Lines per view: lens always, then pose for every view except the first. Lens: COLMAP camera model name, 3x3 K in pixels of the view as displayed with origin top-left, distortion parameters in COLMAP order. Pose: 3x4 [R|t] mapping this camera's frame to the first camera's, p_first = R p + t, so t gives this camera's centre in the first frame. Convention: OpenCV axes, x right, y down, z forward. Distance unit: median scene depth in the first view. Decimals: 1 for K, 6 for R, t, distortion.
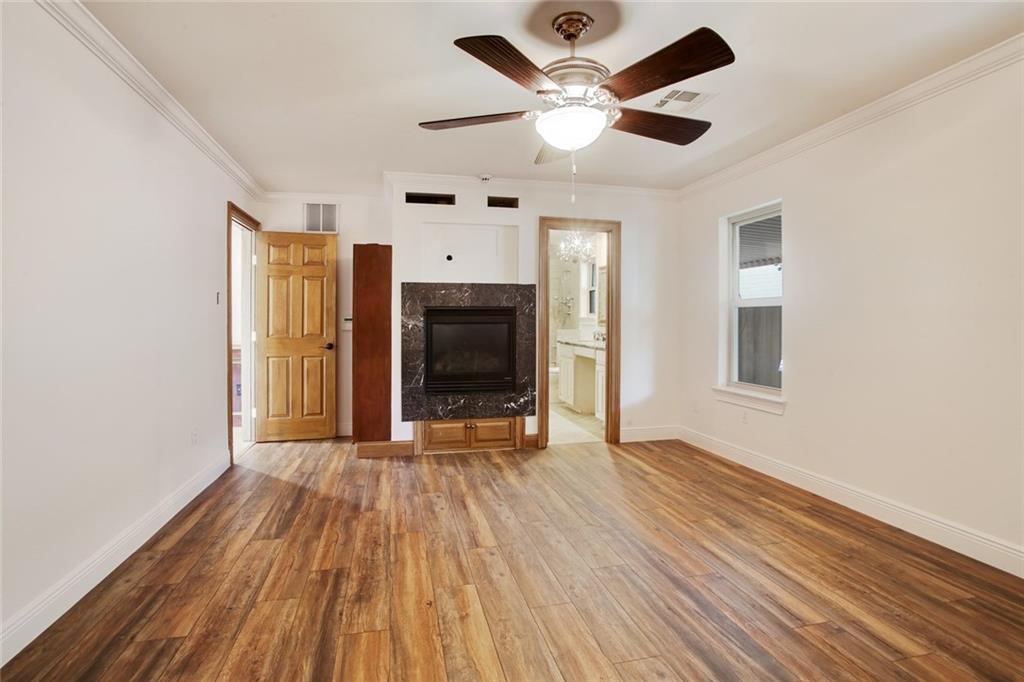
lens RADIAL K [[495.0, 0, 512.4], [0, 495.0, 332.0], [0, 0, 1]] dist [0.000324, 0.001979]
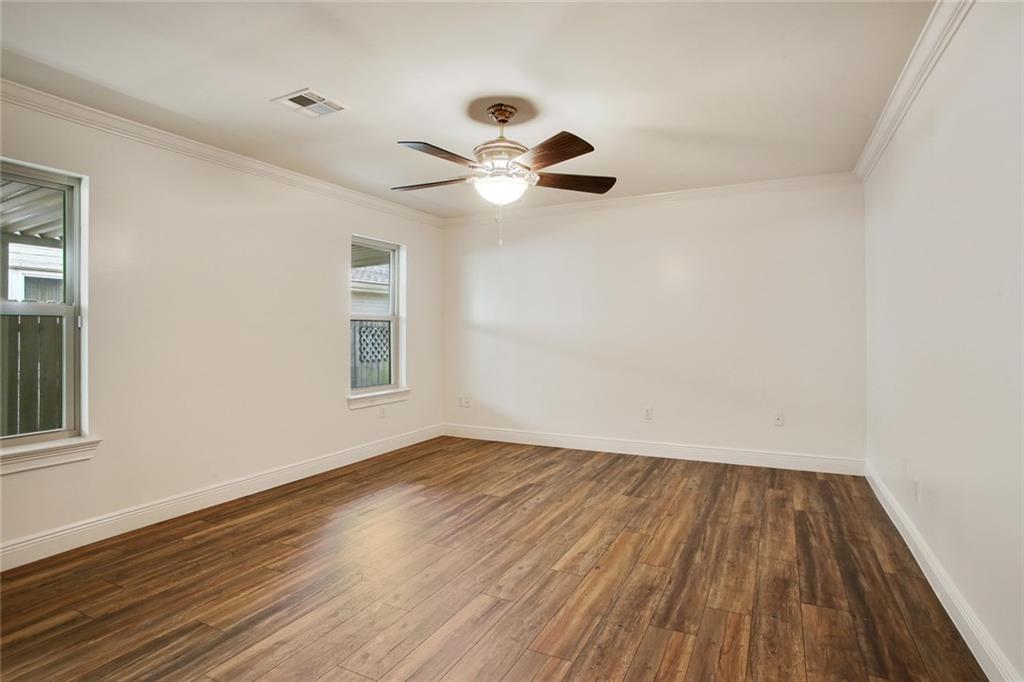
lens RADIAL K [[495.0, 0, 511.2], [0, 495.0, 338.1], [0, 0, 1]] dist [0.000324, 0.001979]
pose [[-0.738164, 0.003070, 0.674614, -0.770429], [0.019819, 0.999657, 0.017137, -0.031283], [-0.674330, 0.026020, -0.737971, 1.881566]]
